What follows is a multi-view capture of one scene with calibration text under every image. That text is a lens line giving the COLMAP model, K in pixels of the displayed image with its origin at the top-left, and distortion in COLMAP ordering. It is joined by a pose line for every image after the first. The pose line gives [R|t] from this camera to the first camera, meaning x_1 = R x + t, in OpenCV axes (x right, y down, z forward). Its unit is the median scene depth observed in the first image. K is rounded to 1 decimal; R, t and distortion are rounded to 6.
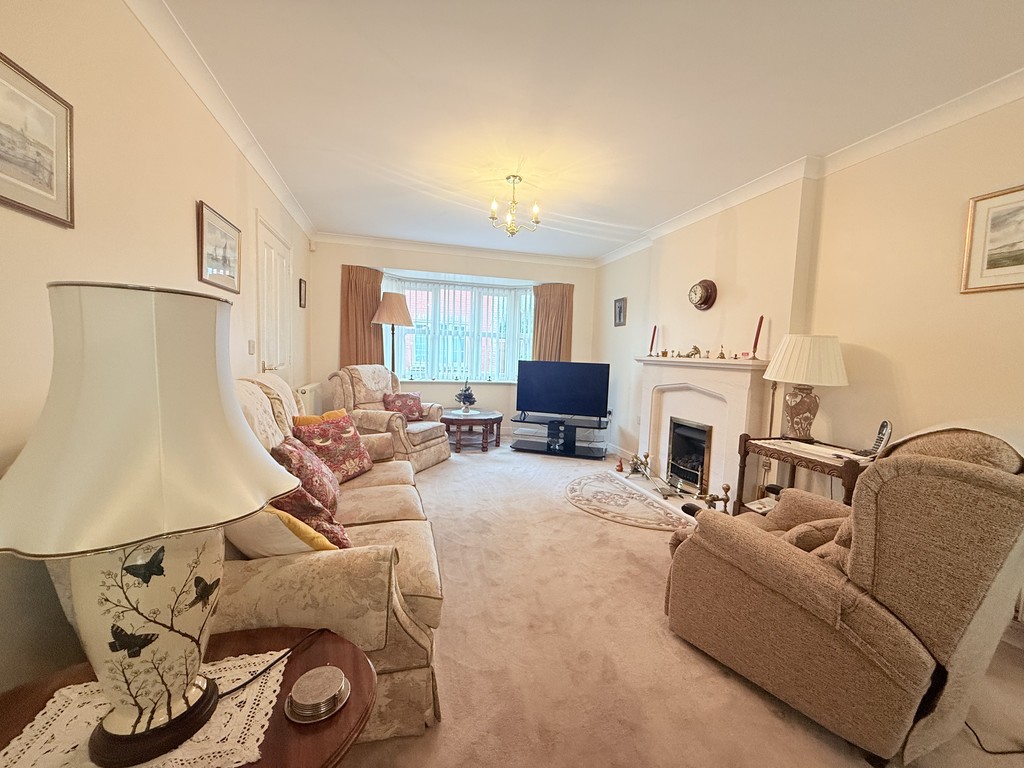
lens RADIAL K [[410.8, 0, 508.5], [0, 410.8, 384.3], [0, 0, 1]] dist [0.001902, 0.000000]
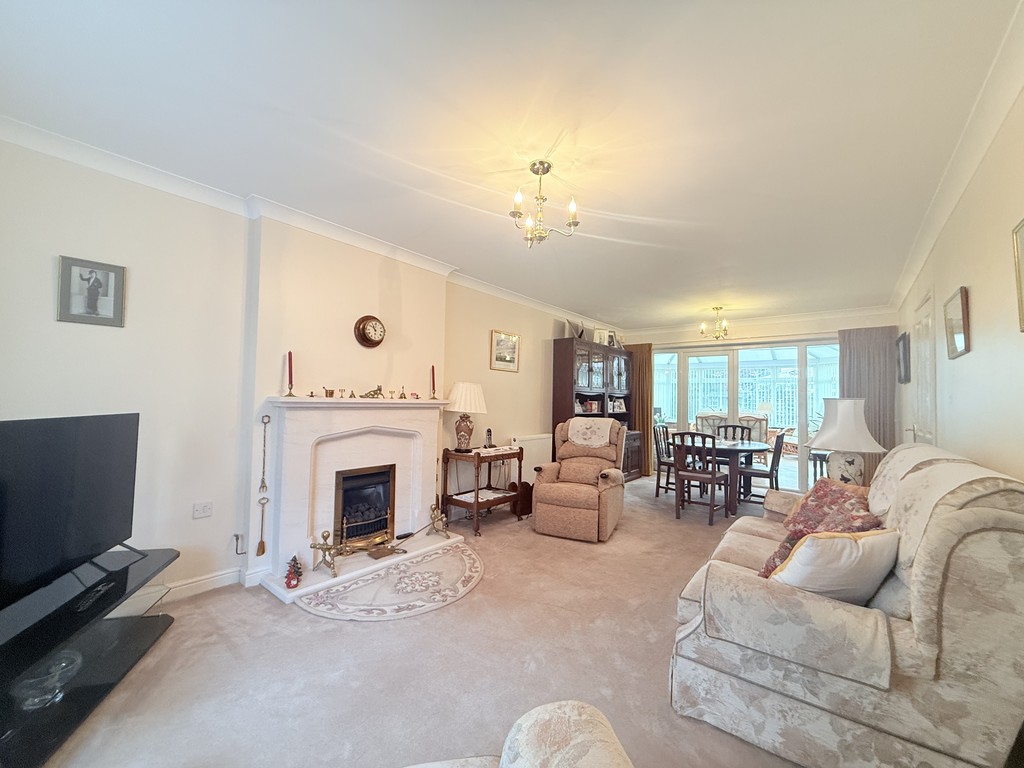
lens RADIAL K [[410.8, 0, 506.3], [0, 410.8, 383.1], [0, 0, 1]] dist [0.001902, 0.000000]
pose [[-0.575369, -0.008242, 0.817852, -0.484286], [0.025495, 0.999283, 0.028007, -0.116798], [-0.817496, 0.036966, -0.574746, 1.292003]]
